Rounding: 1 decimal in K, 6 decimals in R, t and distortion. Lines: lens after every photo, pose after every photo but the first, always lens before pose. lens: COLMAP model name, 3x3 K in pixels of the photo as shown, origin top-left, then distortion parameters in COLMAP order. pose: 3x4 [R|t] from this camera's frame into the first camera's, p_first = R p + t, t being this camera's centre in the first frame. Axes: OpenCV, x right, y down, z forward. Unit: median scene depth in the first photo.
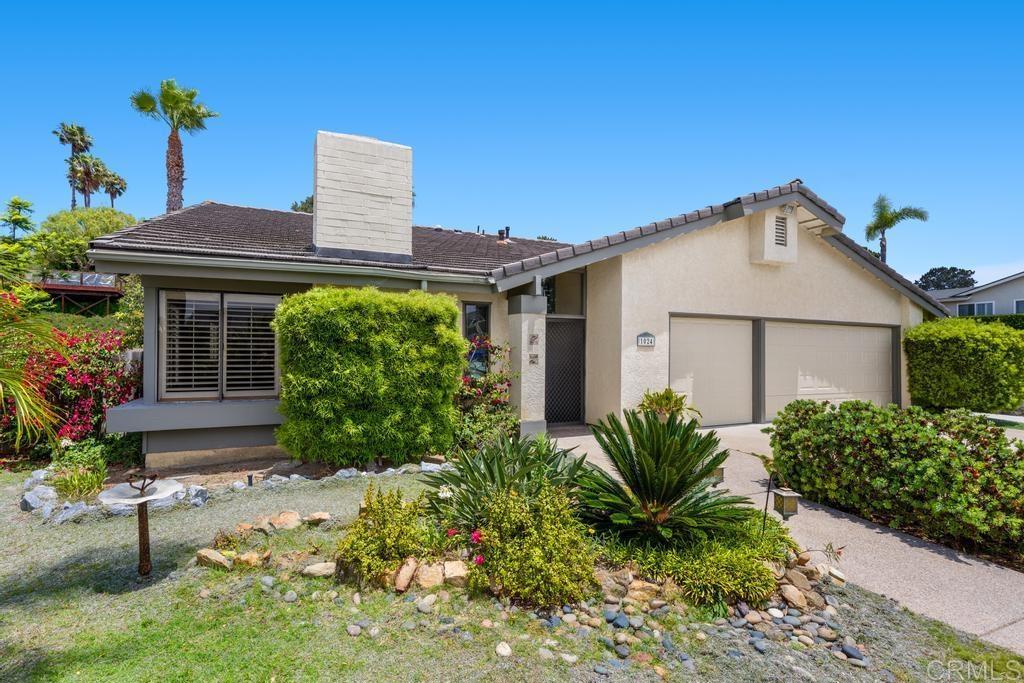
lens RADIAL K [[487.5, 0, 468.6], [0, 487.5, 343.1], [0, 0, 1]] dist [0.001502, 0.000205]
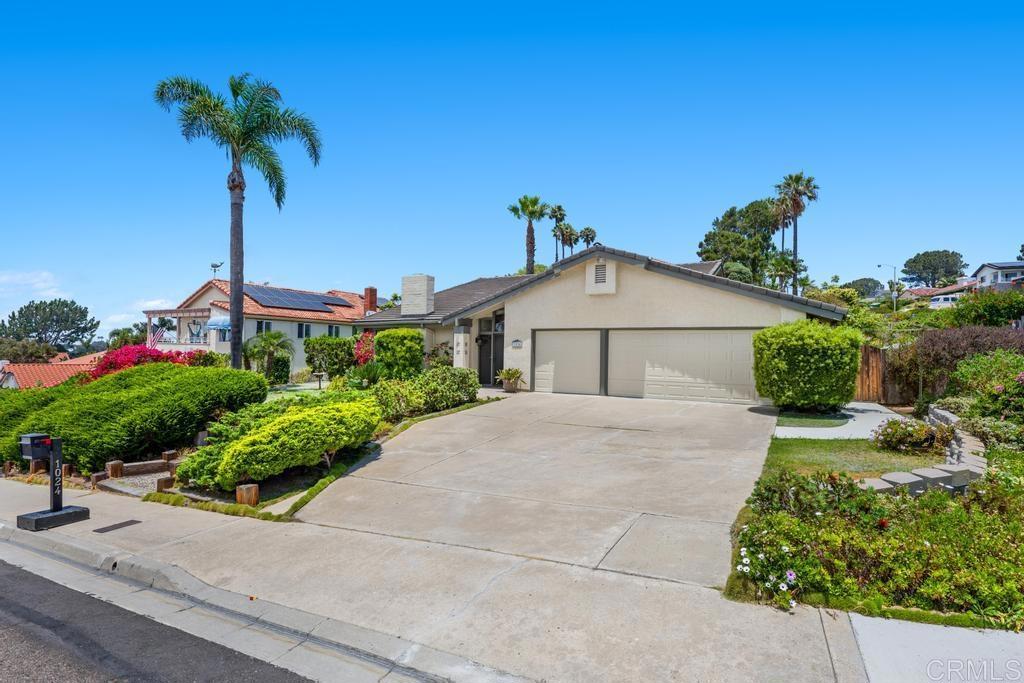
lens RADIAL K [[448.7, 0, 511.4], [0, 448.7, 343.9], [0, 0, 1]] dist [0.011237, -0.000083]
pose [[0.633292, -0.008473, -0.773866, 2.020403], [0.007896, 0.999959, -0.004486, 0.003536], [0.773873, -0.003270, 0.633333, -0.214990]]
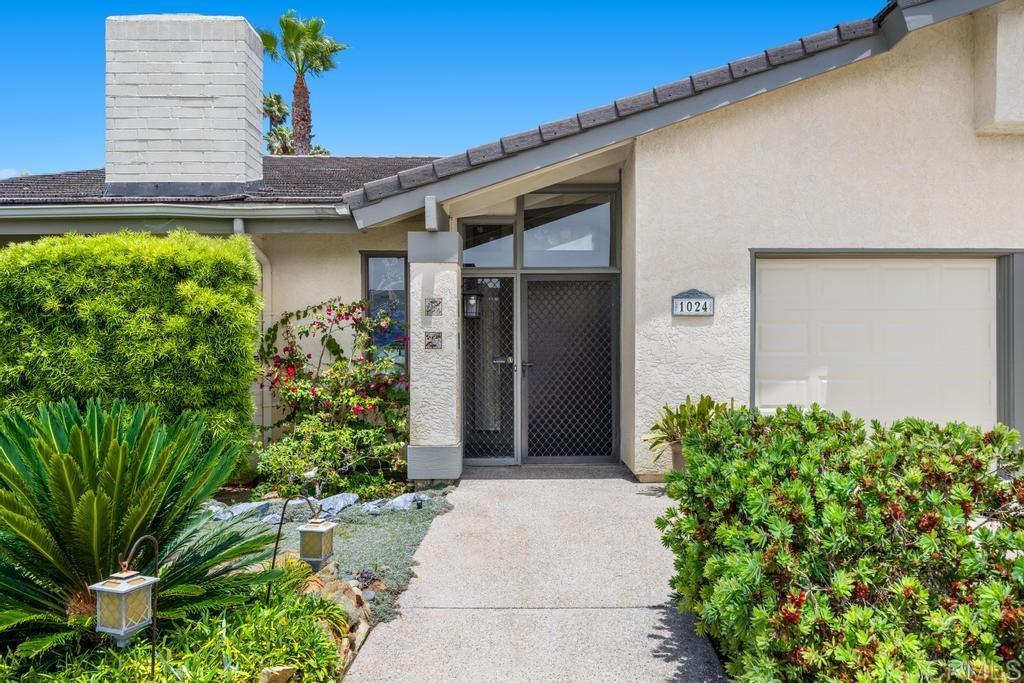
lens RADIAL K [[713.2, 0, 516.8], [0, 713.2, 346.6], [0, 0, 1]] dist [0.009200, 0.003890]
pose [[0.921059, -0.015855, -0.389101, 0.553638], [0.014604, 0.999874, -0.006172, 0.046840], [0.389150, 0.000002, 0.921175, 0.247844]]
